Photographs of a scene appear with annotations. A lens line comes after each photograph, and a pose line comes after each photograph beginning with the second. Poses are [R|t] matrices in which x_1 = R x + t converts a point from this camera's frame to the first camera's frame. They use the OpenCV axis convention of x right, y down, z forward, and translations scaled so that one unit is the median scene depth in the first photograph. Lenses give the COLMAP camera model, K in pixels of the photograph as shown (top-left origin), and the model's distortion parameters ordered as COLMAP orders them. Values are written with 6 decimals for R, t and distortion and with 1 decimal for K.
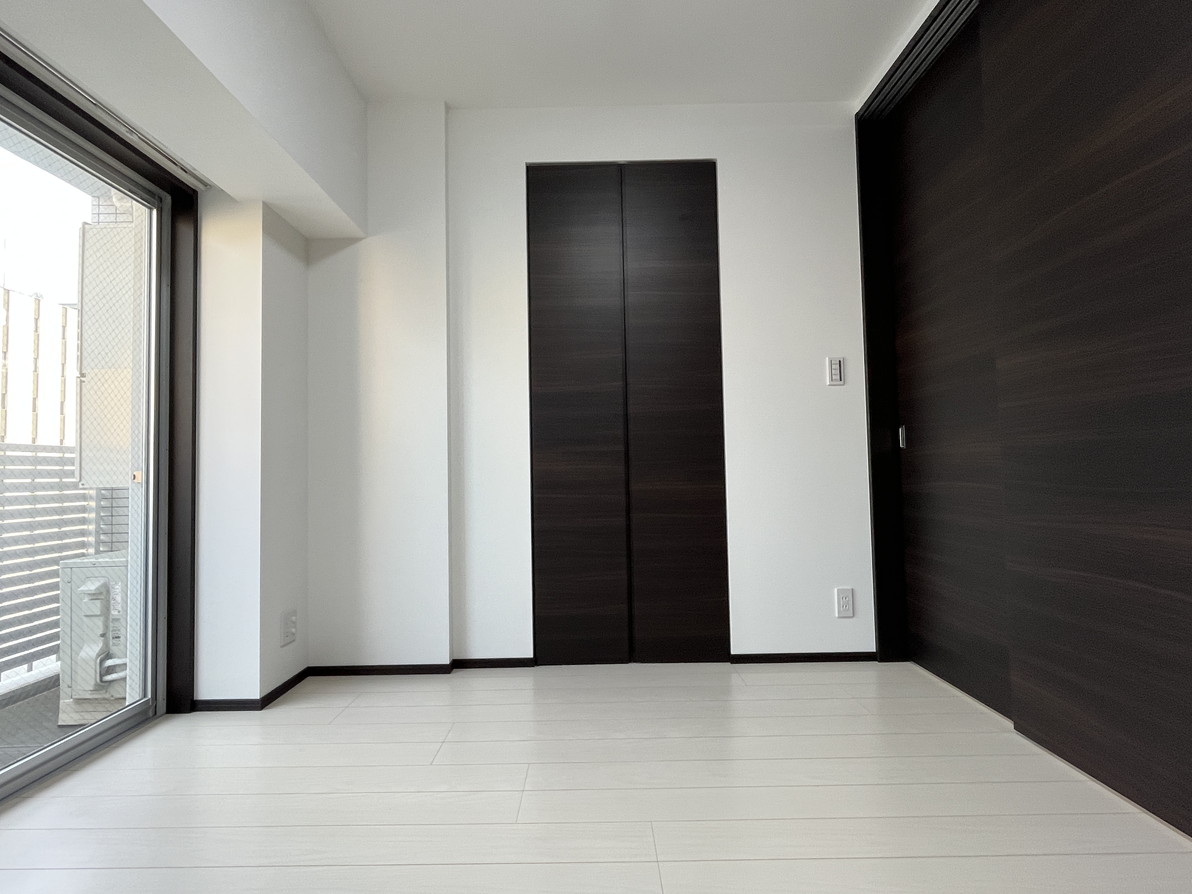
lens RADIAL K [[608.1, 0, 596.0], [0, 608.1, 447.0], [0, 0, 1]] dist [0.000693, -0.000054]
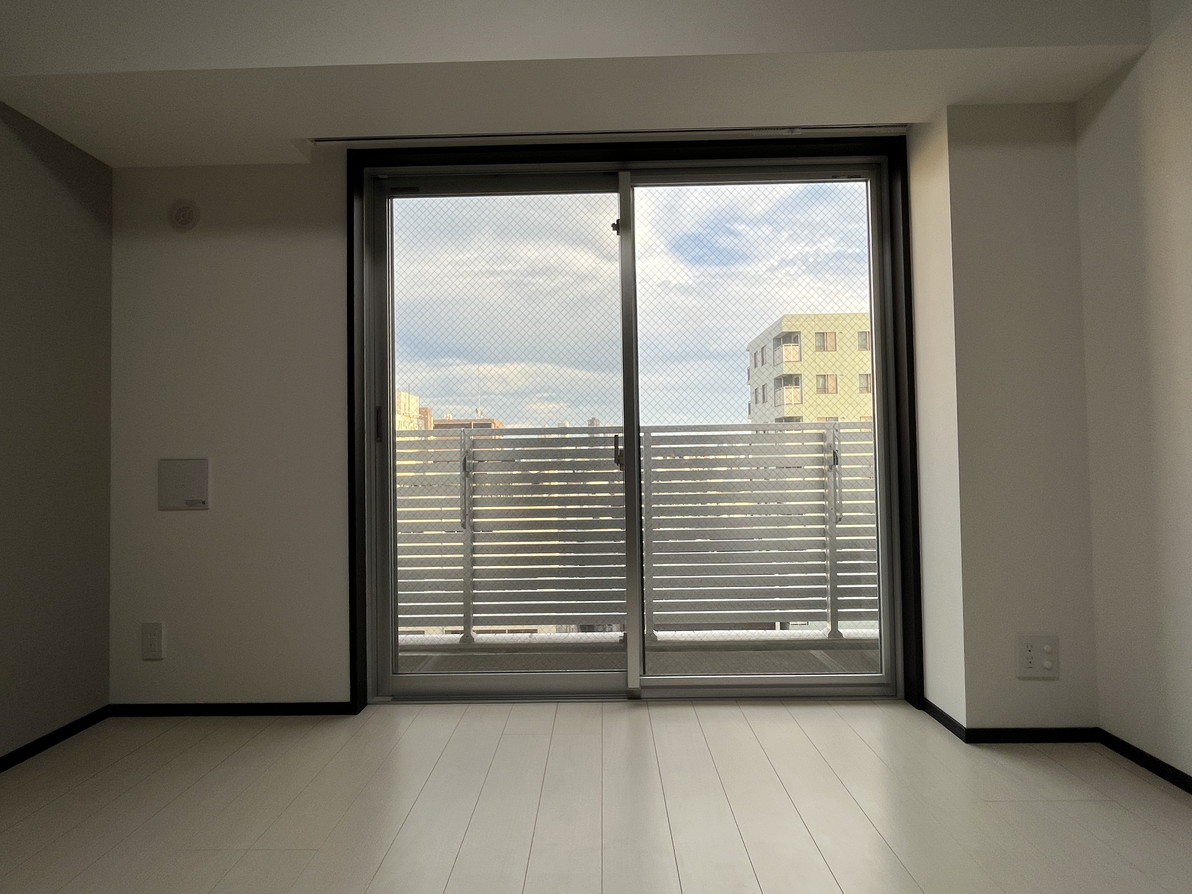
lens RADIAL K [[608.1, 0, 596.0], [0, 608.1, 447.0], [0, 0, 1]] dist [0.000693, -0.000054]
pose [[-0.011706, -0.003447, -0.999926, 0.256746], [0.042805, 0.999076, -0.003945, 0.025050], [0.999015, -0.042848, -0.011548, 0.538287]]
